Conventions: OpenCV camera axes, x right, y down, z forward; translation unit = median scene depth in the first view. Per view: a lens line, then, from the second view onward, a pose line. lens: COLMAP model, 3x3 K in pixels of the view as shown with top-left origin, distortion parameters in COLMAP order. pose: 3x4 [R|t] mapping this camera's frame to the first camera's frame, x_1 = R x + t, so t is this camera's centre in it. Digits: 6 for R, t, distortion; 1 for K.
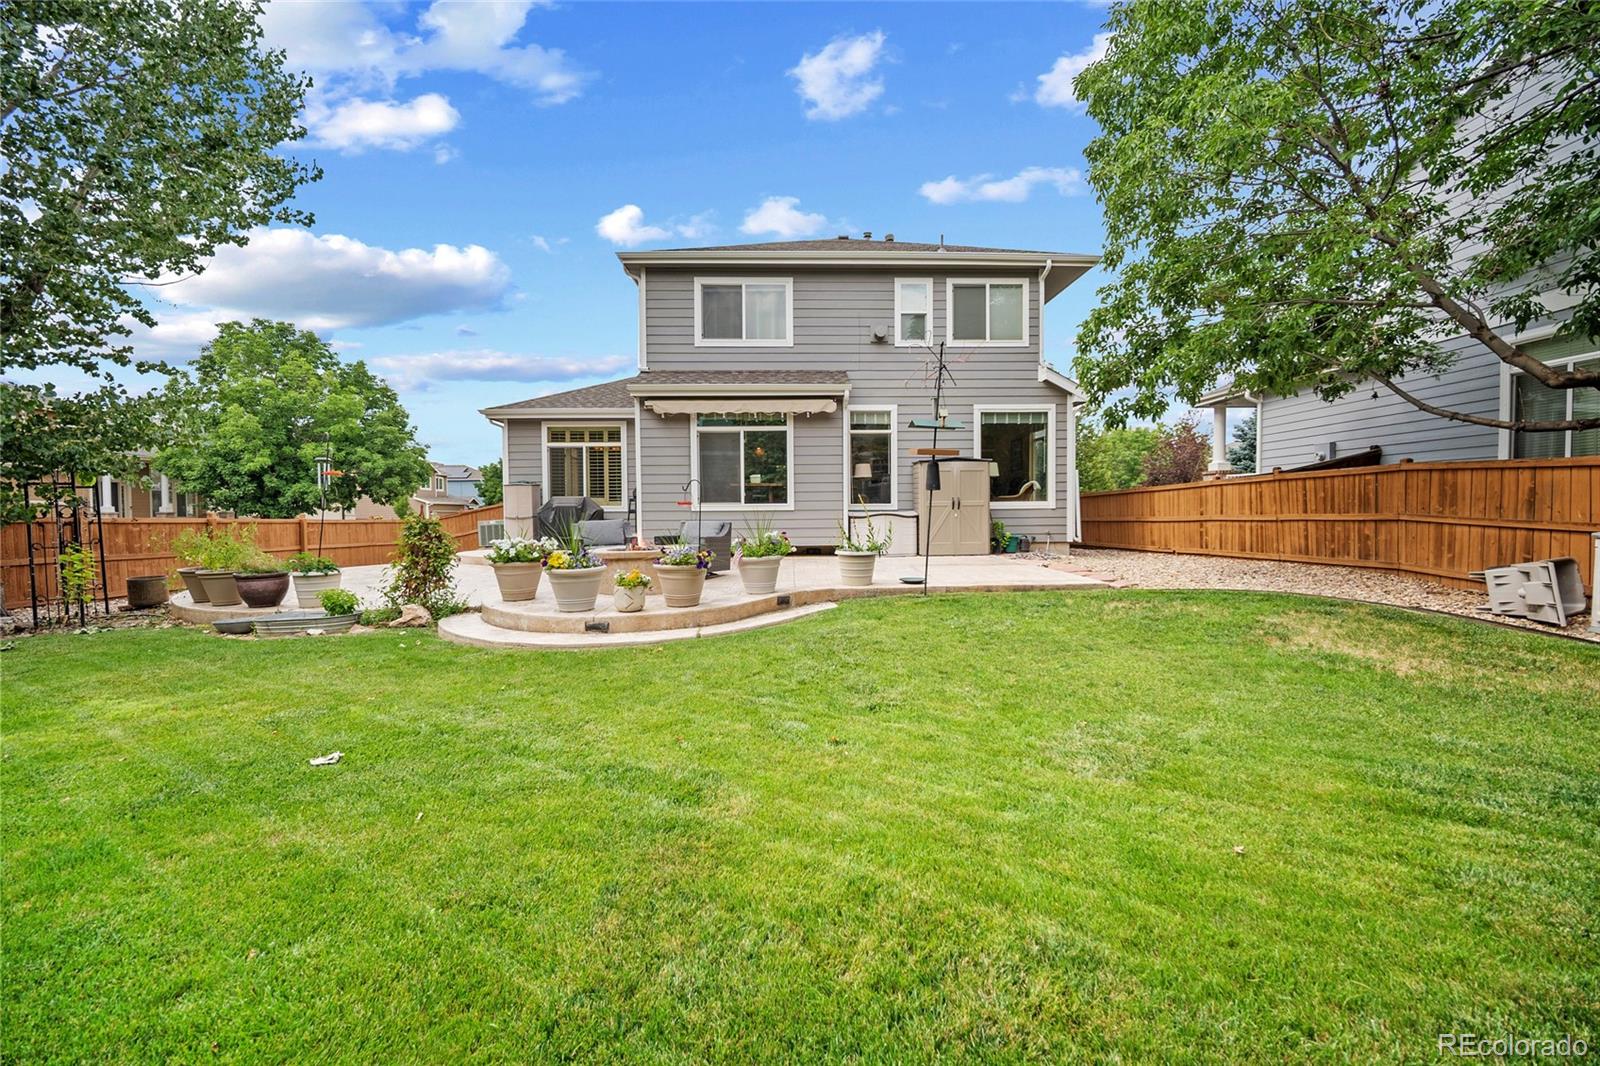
lens RADIAL K [[621.6, 0, 805.8], [0, 621.6, 531.7], [0, 0, 1]] dist [-0.003657, -0.000197]
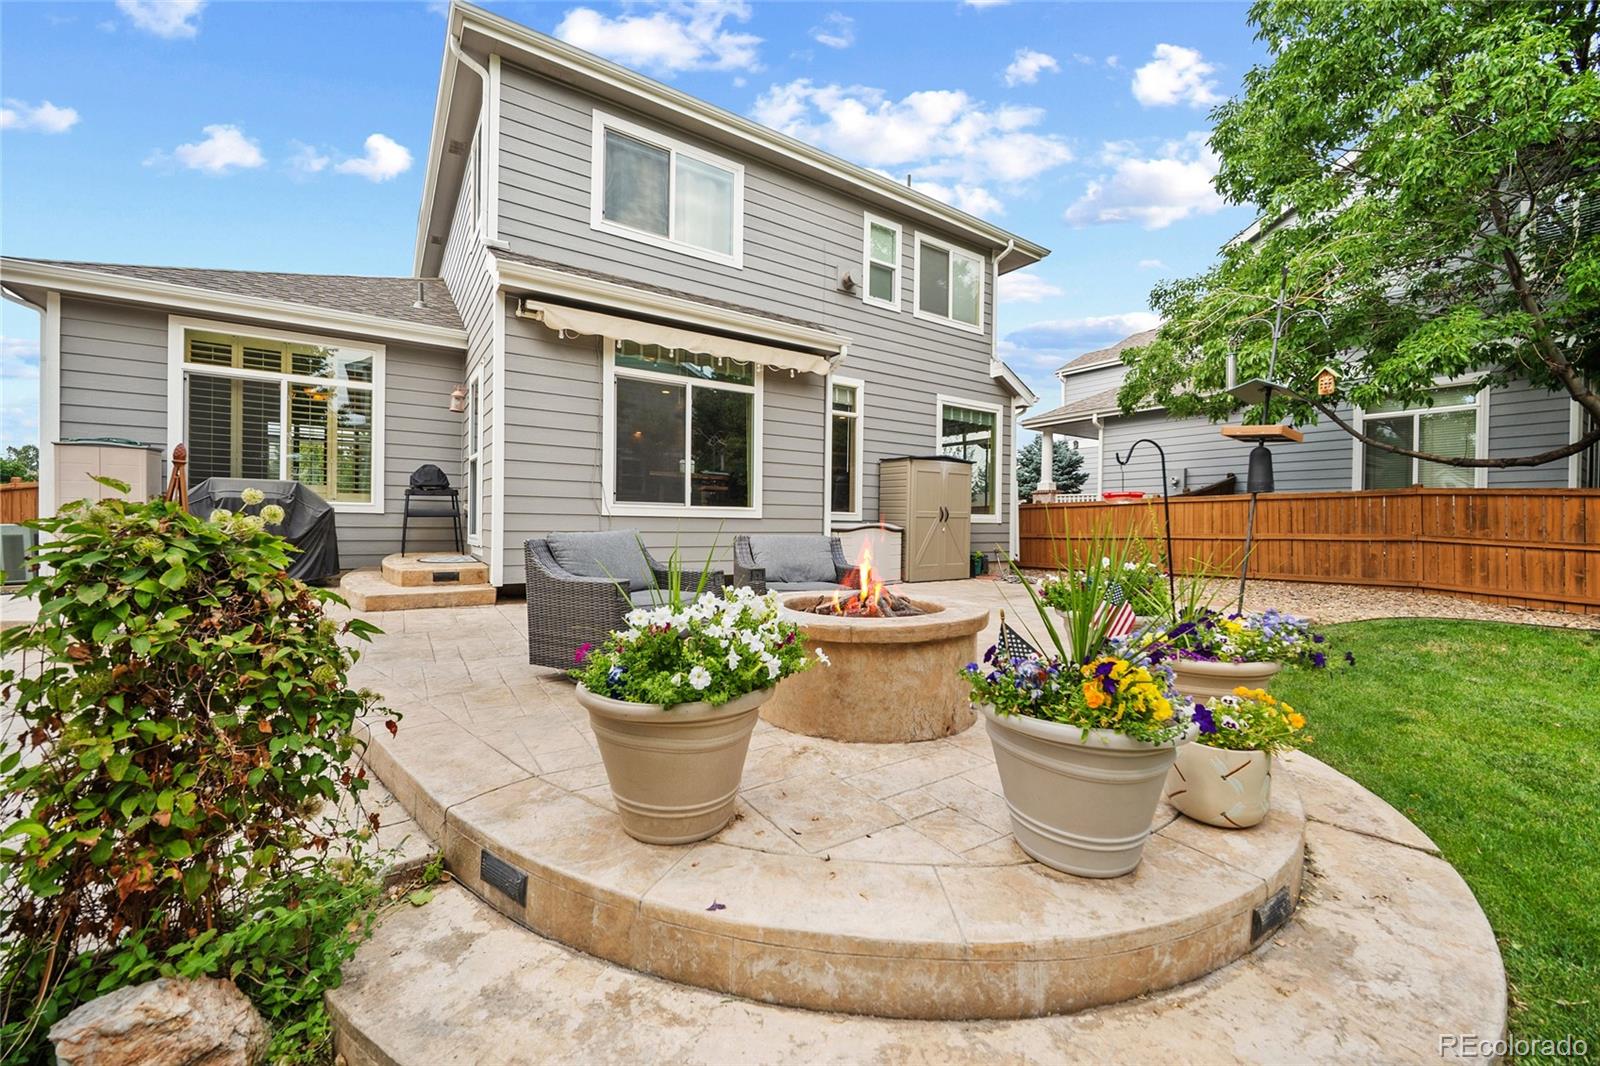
lens RADIAL K [[621.6, 0, 797.3], [0, 621.6, 530.0], [0, 0, 1]] dist [-0.003657, -0.000197]
pose [[0.843827, 0.013759, 0.536439, -0.322024], [-0.001453, 0.999726, -0.023356, -0.007060], [-0.536613, 0.018928, 0.843616, 0.421588]]
